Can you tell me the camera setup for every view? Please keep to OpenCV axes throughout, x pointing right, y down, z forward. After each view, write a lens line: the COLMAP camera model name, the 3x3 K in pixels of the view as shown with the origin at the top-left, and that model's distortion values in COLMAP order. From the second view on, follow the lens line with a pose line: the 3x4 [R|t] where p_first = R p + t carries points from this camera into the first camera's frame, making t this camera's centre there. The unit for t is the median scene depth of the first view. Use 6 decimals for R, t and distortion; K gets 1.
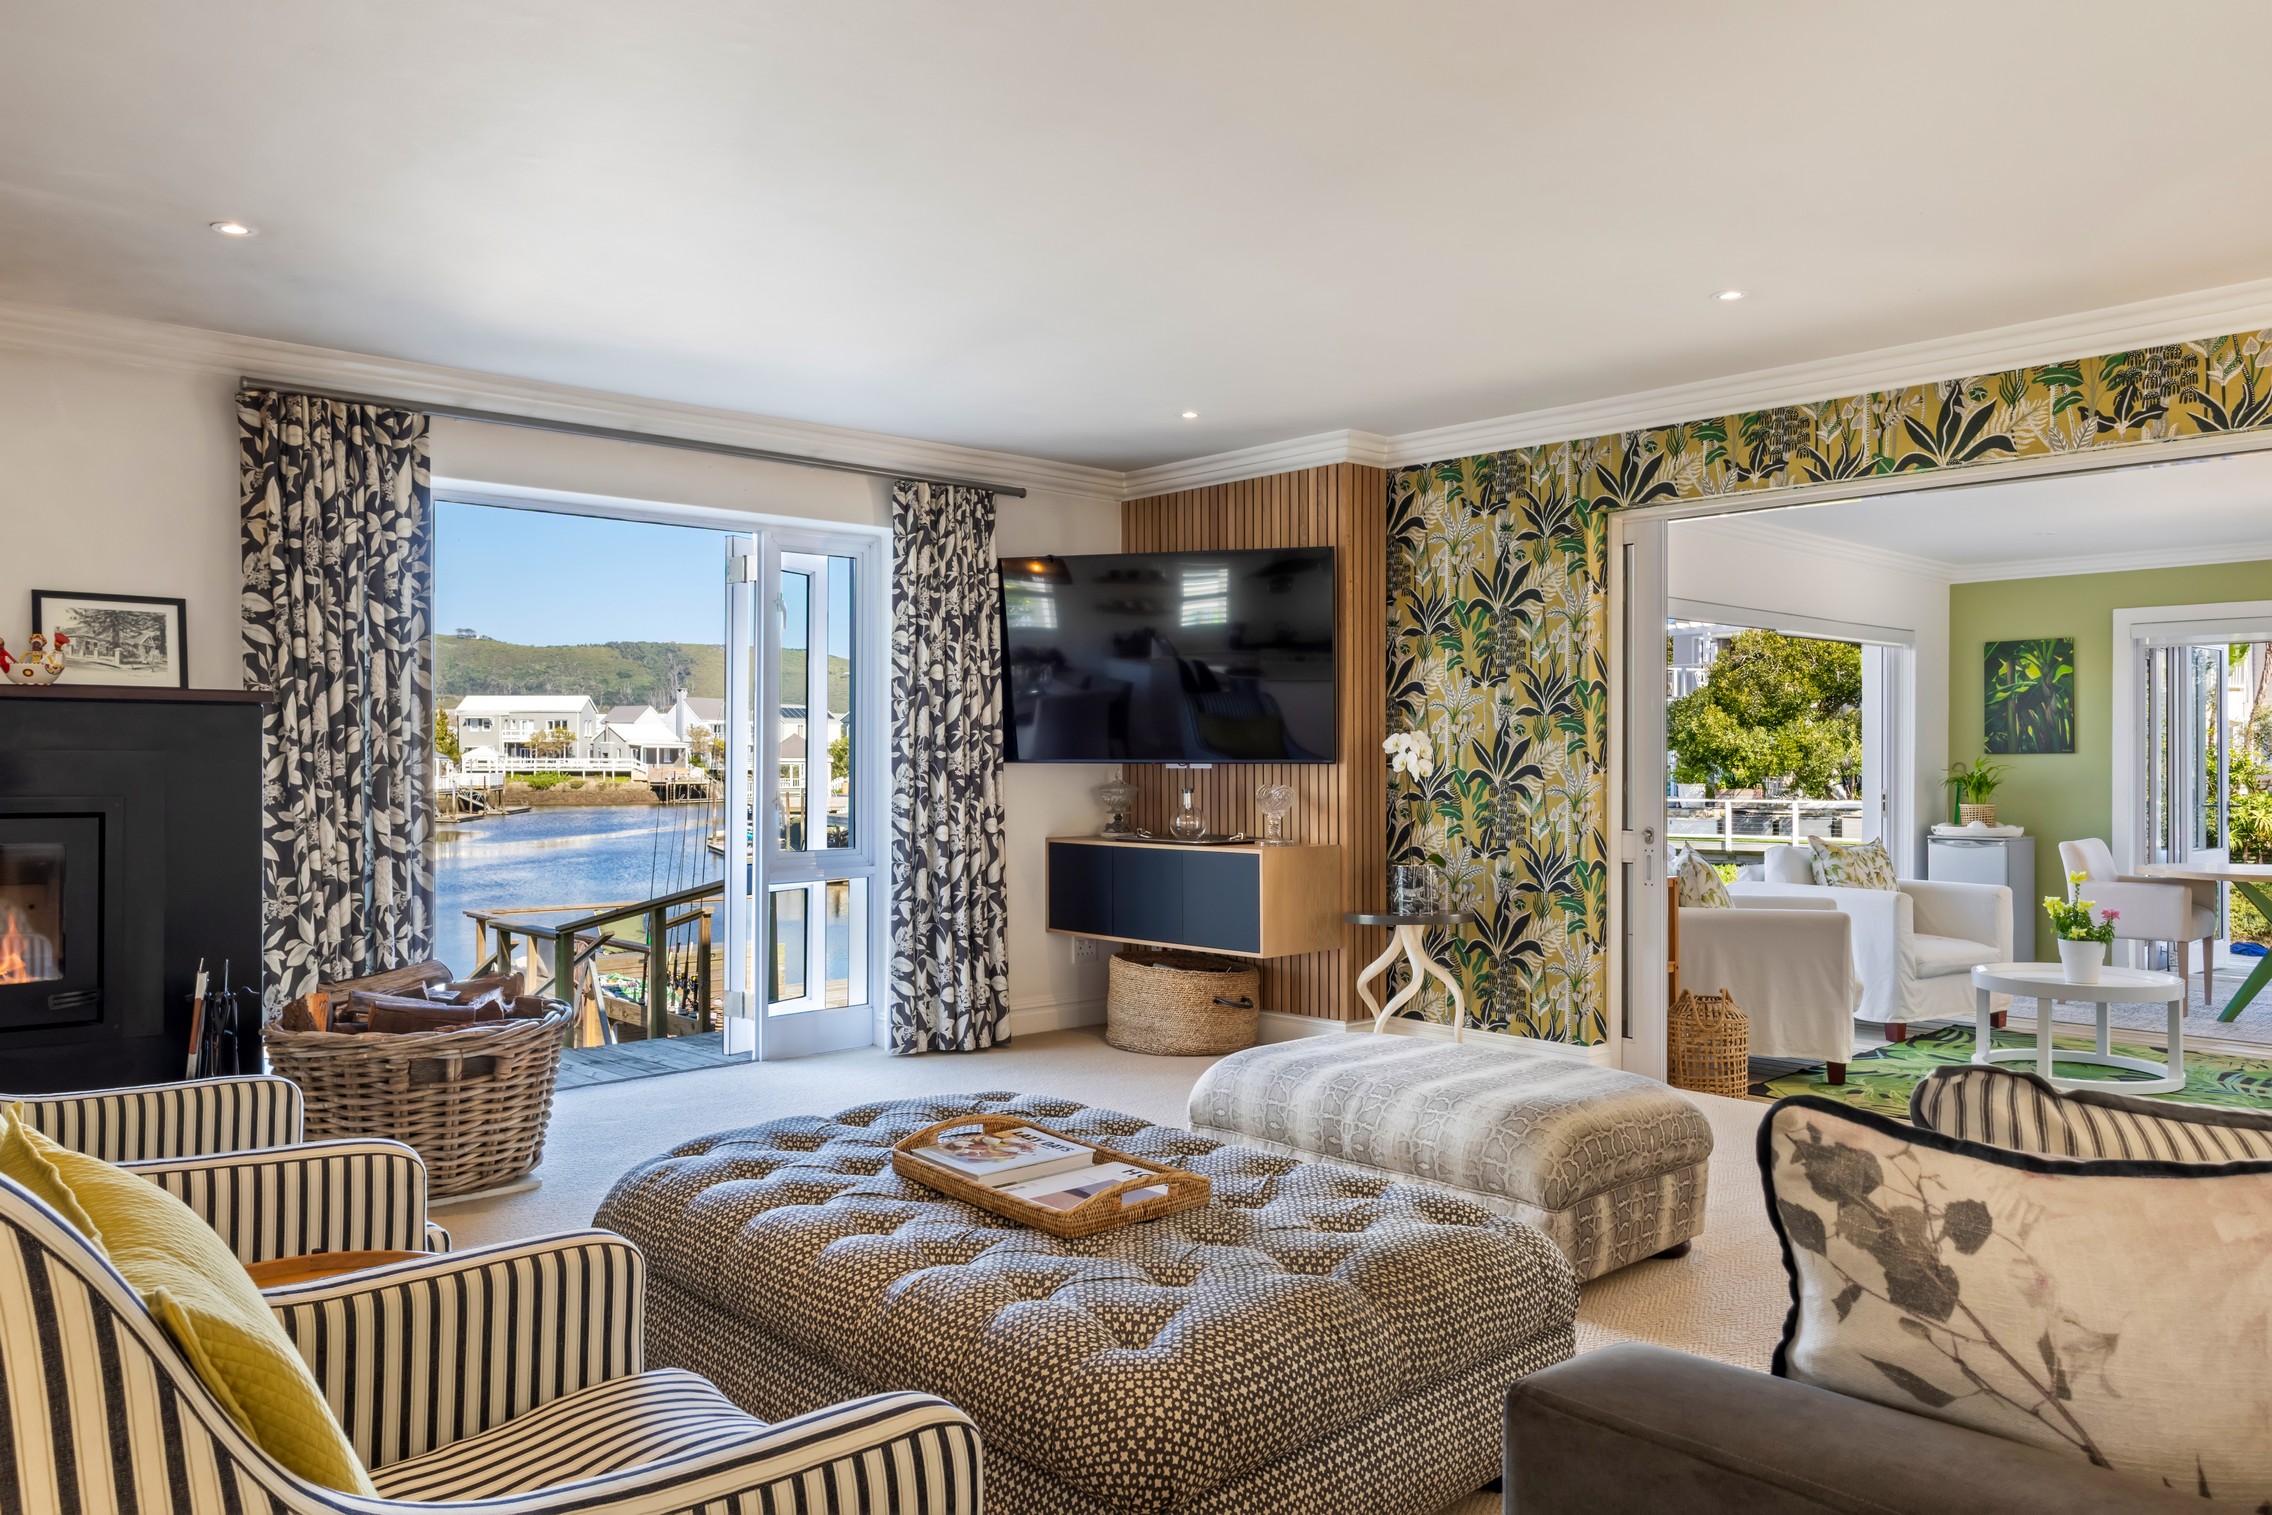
lens RADIAL K [[1599.1, 0, 1133.2], [0, 1599.1, 755.0], [0, 0, 1]] dist [0.002175, -0.003192]
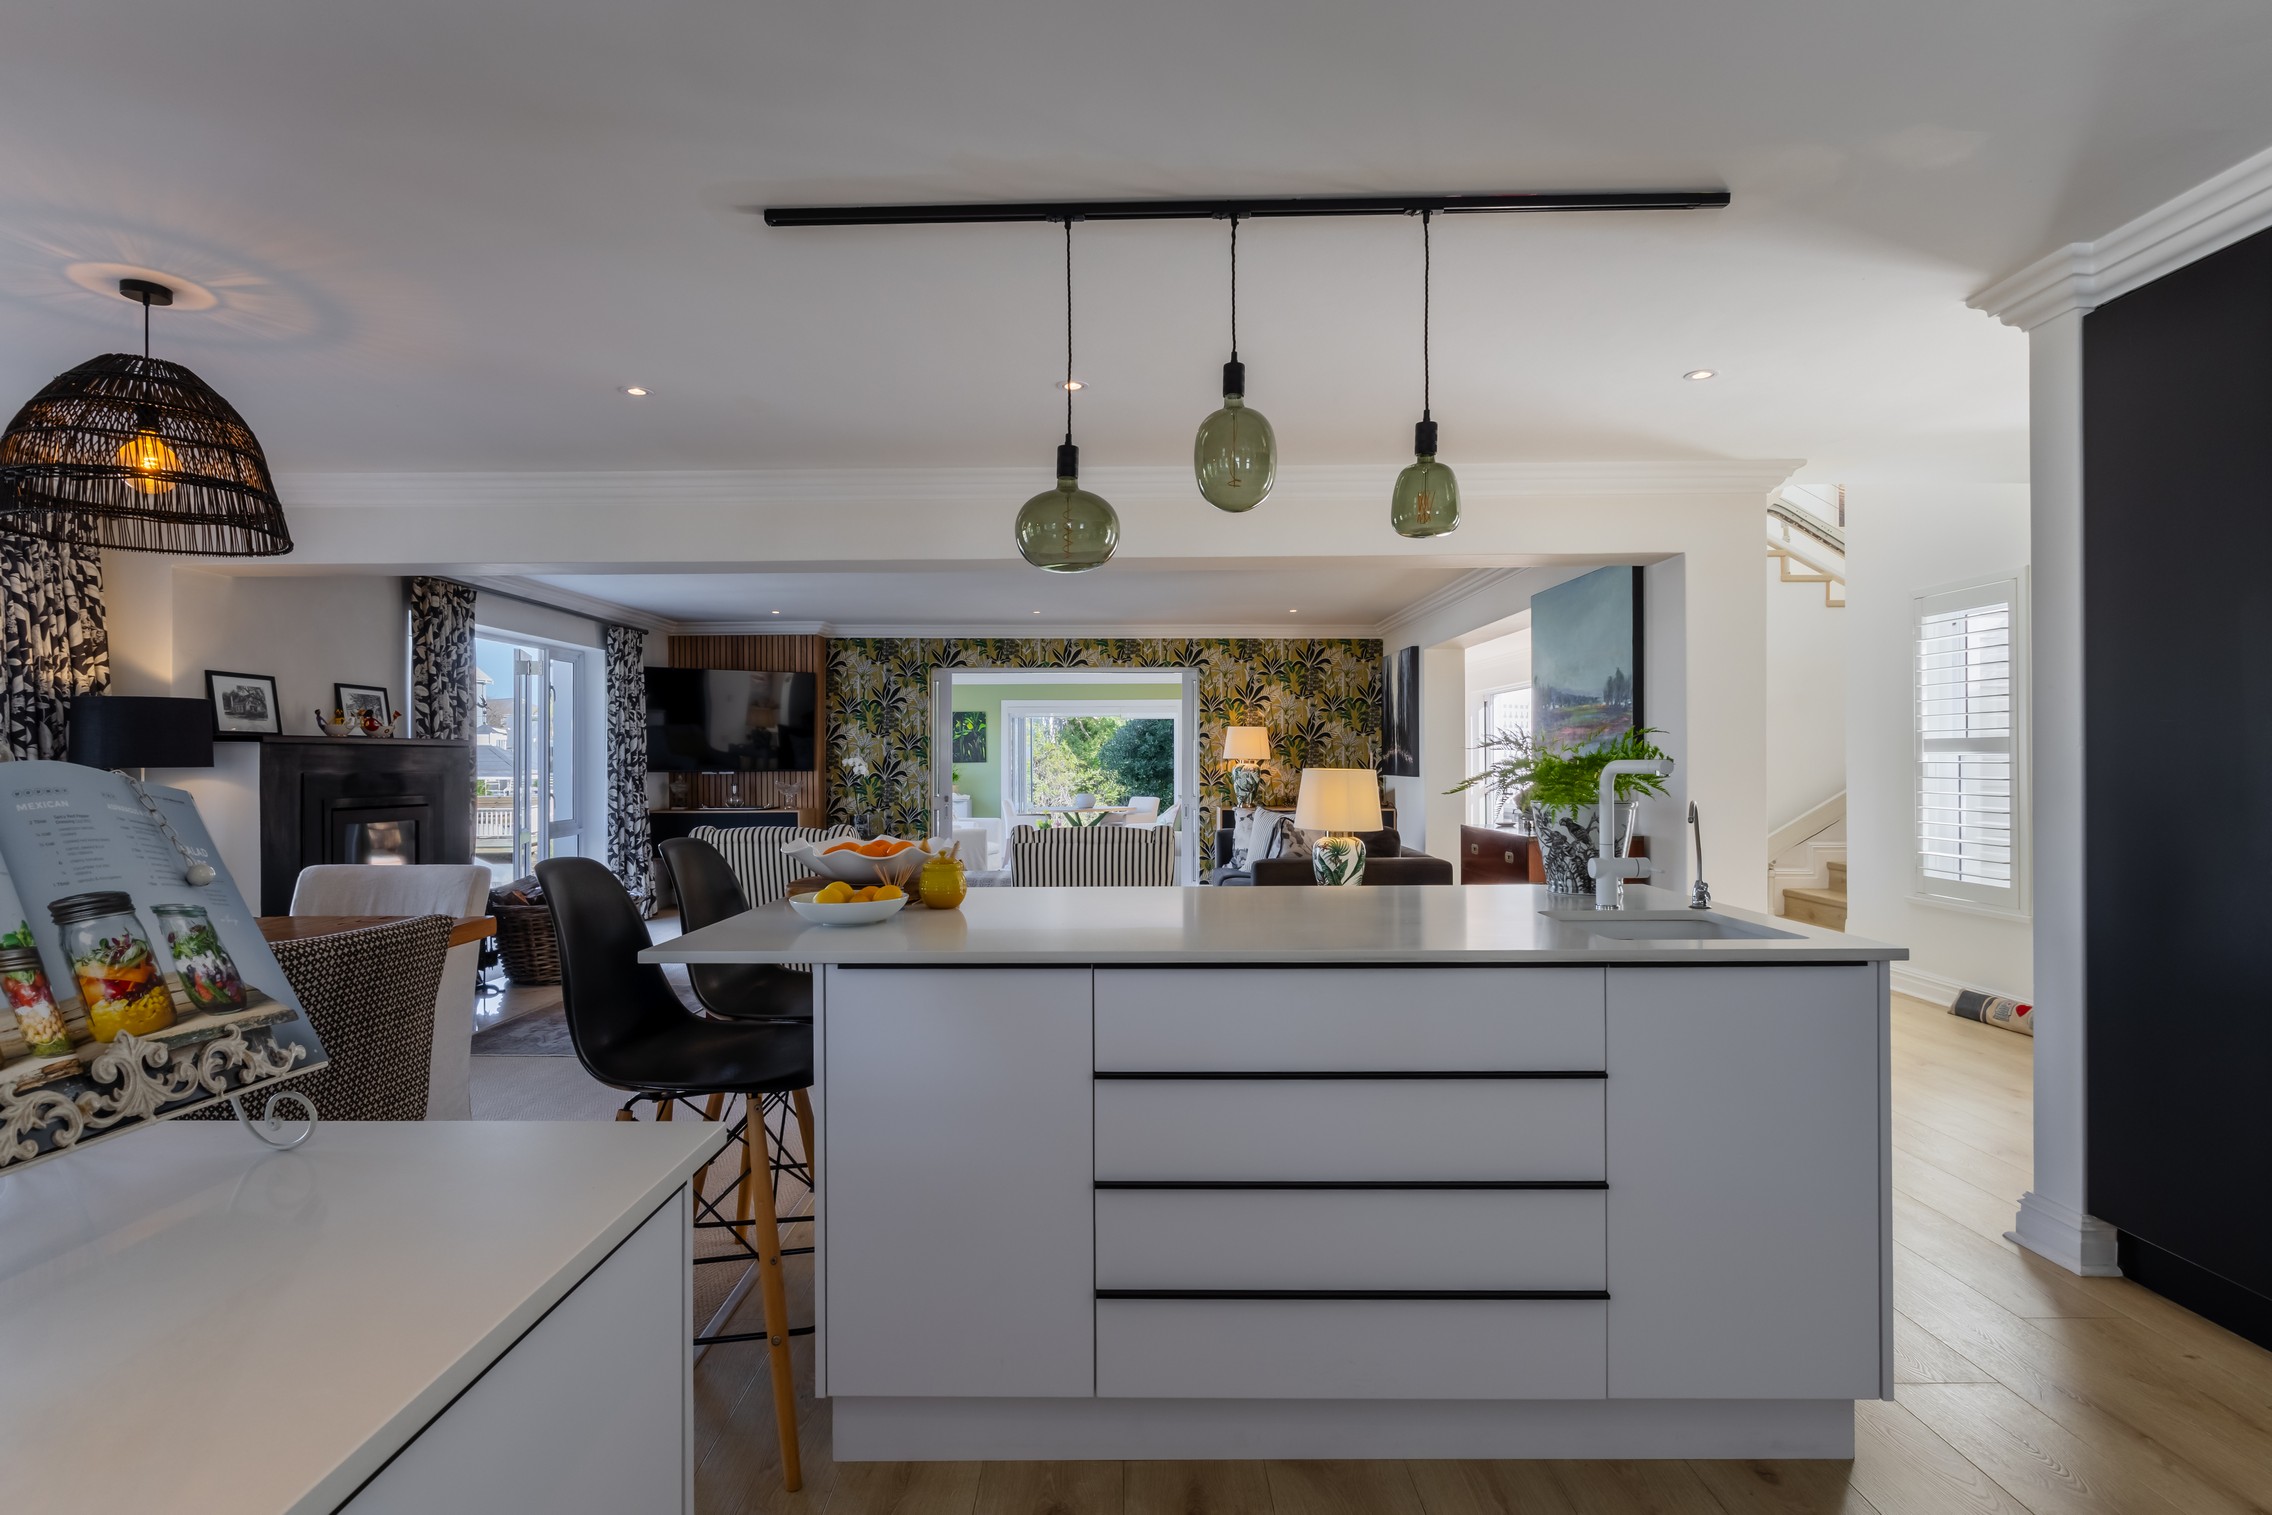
lens RADIAL K [[1113.2, 0, 1109.6], [0, 1113.2, 758.2], [0, 0, 1]] dist [0.001016, -0.000772]
pose [[0.687179, -0.002090, 0.726485, -0.705120], [0.002400, 0.999997, 0.000606, -0.012117], [-0.726484, 0.001327, 0.687182, -0.352355]]
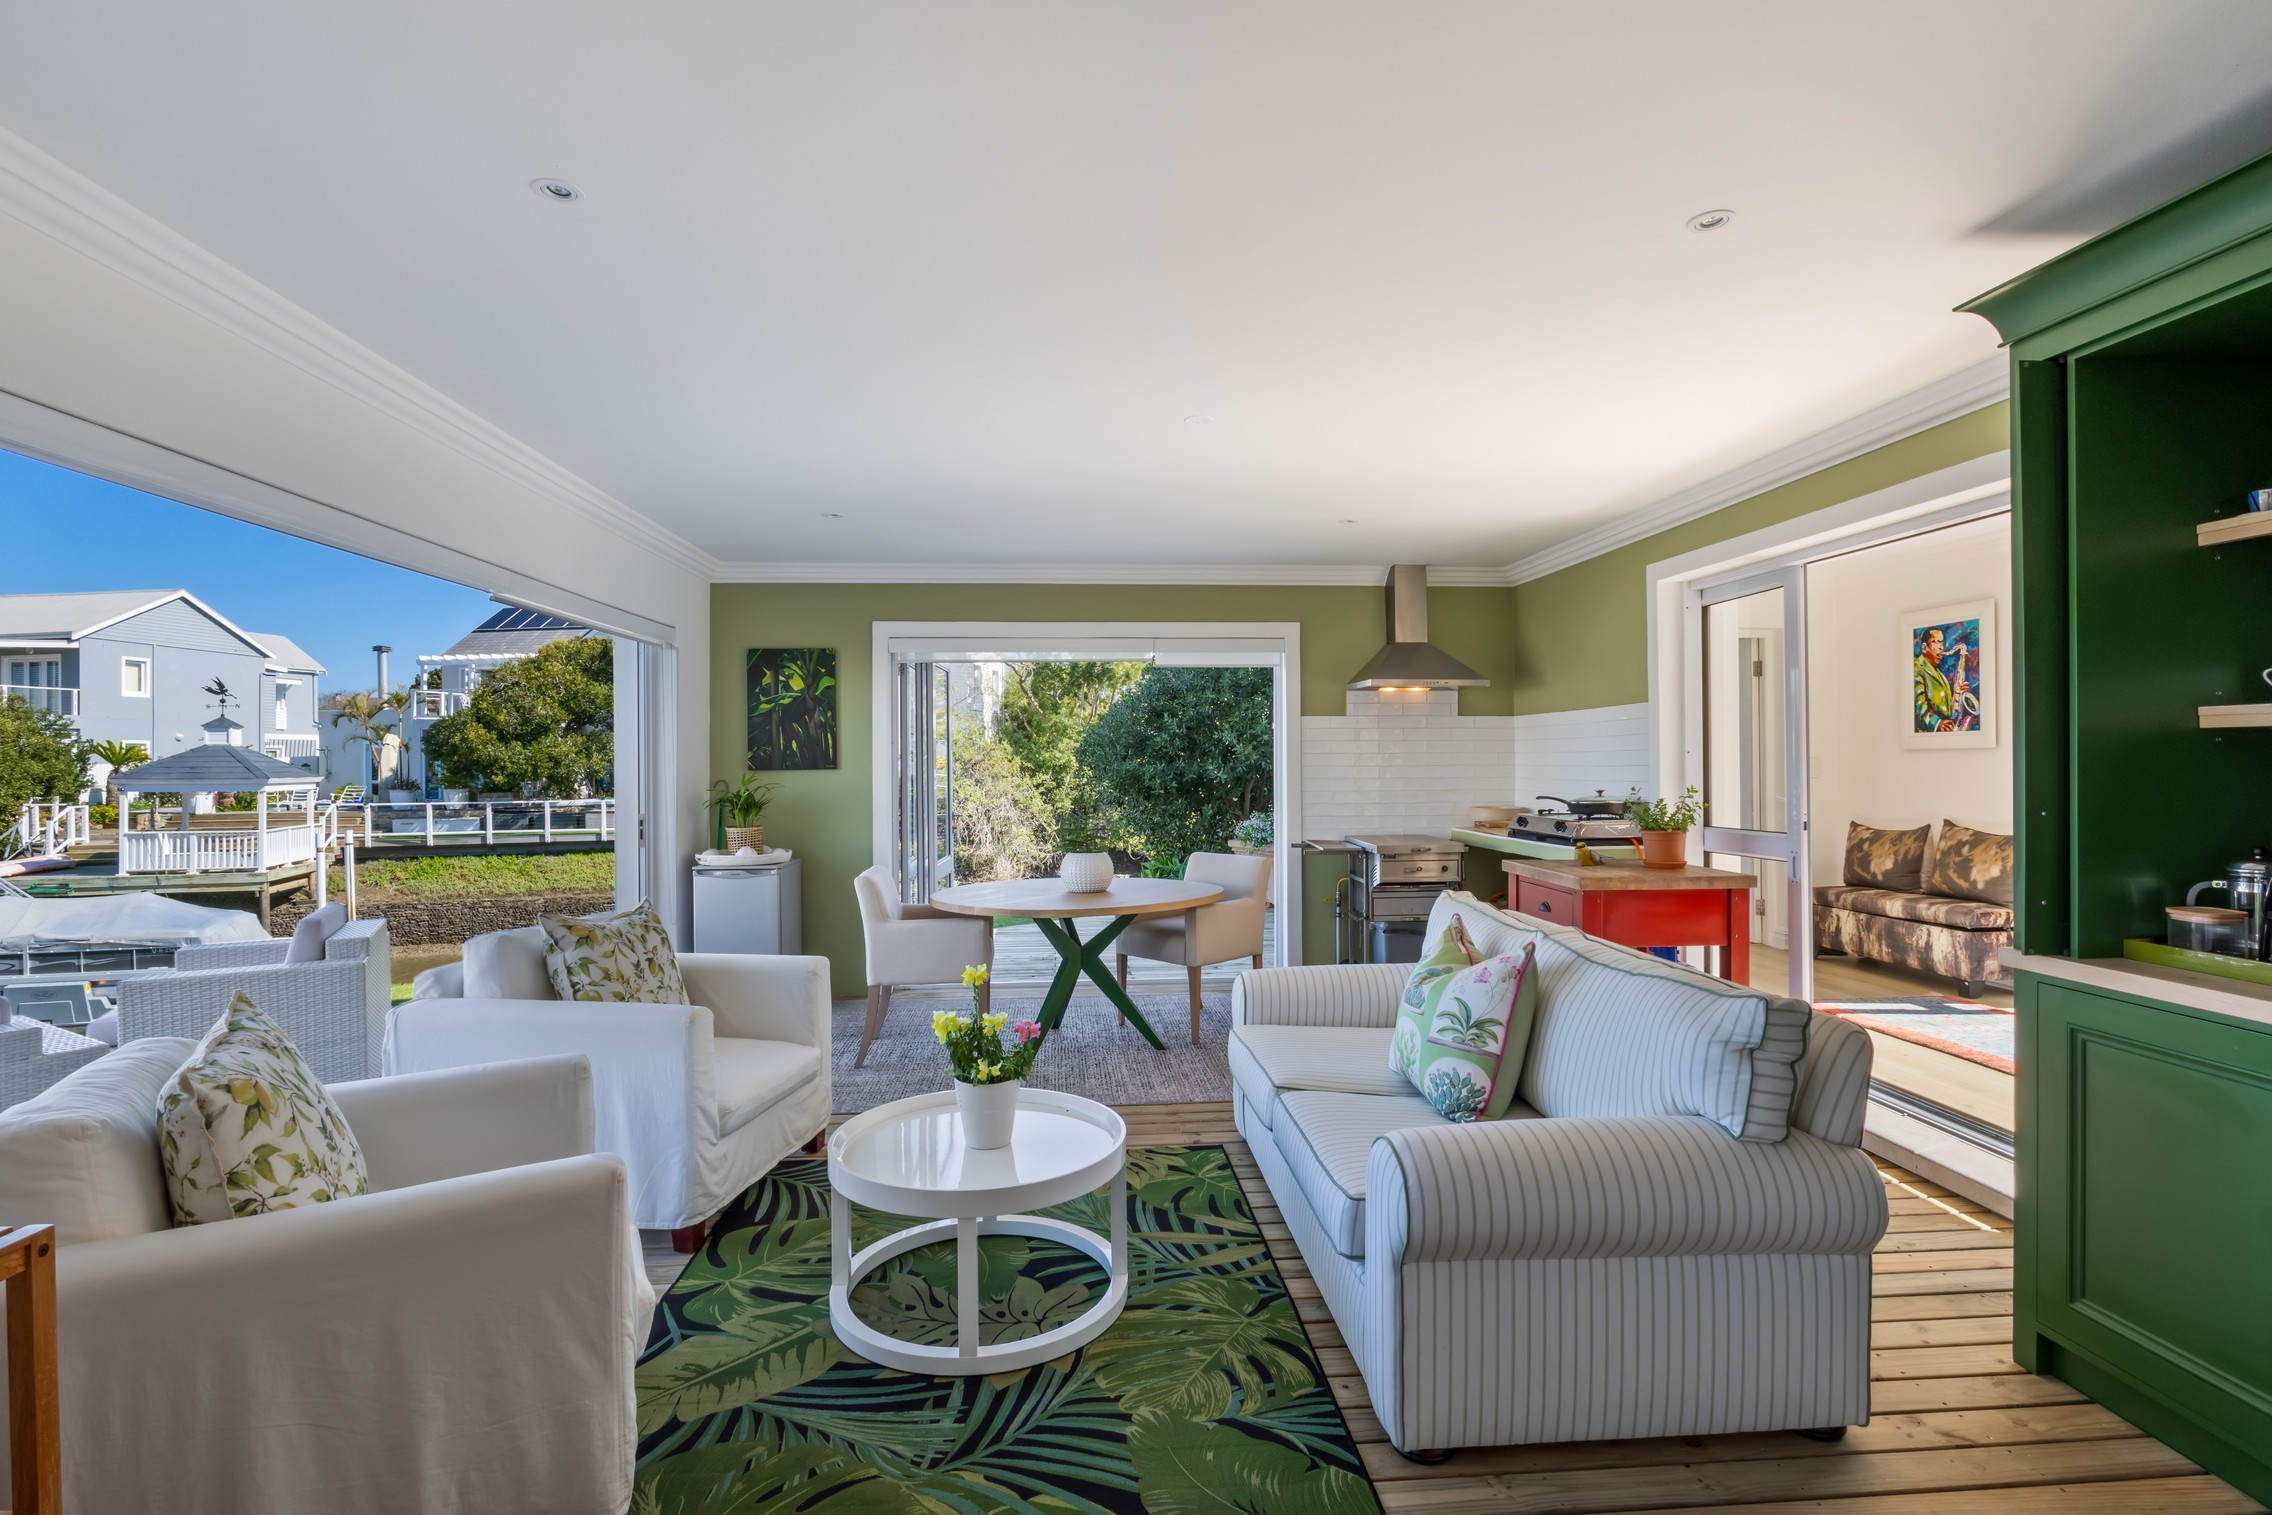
lens RADIAL K [[1069.2, 0, 1131.0], [0, 1069.2, 756.7], [0, 0, 1]] dist [-0.019805, 0.003242]
pose [[0.627581, -0.001036, 0.778550, 0.316110], [0.004864, 0.999985, -0.002590, -0.009441], [-0.778536, 0.005412, 0.627577, 0.725180]]
